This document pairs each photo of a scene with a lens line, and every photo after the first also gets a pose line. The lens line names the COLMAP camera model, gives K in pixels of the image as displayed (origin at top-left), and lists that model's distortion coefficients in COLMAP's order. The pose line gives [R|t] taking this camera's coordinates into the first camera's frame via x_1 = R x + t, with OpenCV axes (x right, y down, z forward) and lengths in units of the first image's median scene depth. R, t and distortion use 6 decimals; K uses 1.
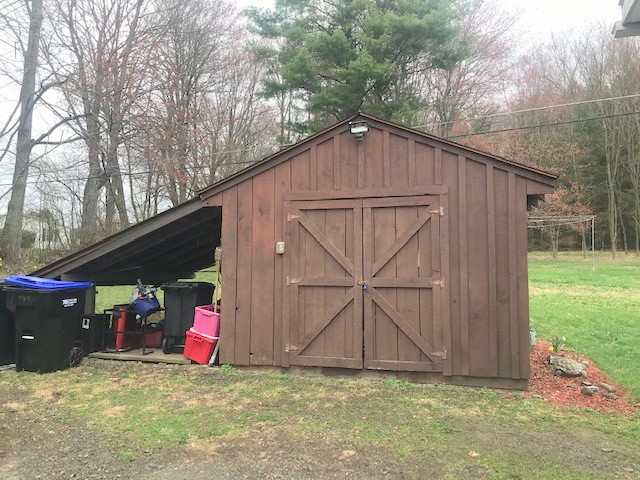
lens RADIAL K [[523.7, 0, 324.6], [0, 523.7, 236.7], [0, 0, 1]] dist [-0.004035, -0.002336]
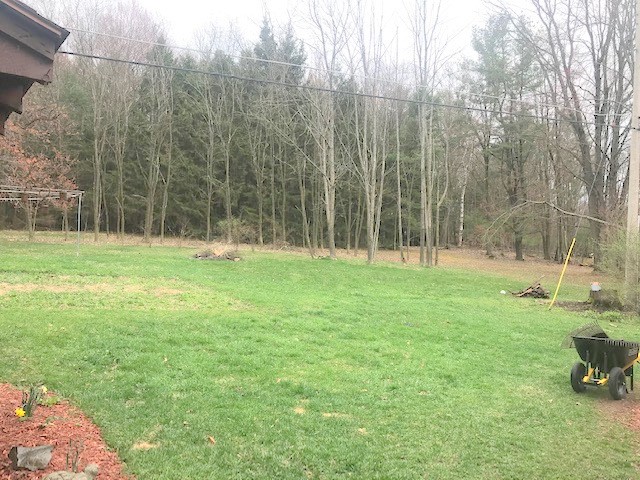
lens RADIAL K [[523.7, 0, 325.2], [0, 523.7, 237.4], [0, 0, 1]] dist [-0.004035, -0.002336]
pose [[0.598785, 0.026999, 0.800454, 0.056667], [-0.059289, 0.998184, 0.010683, 0.001139], [-0.798712, -0.053855, 0.599298, 0.133541]]
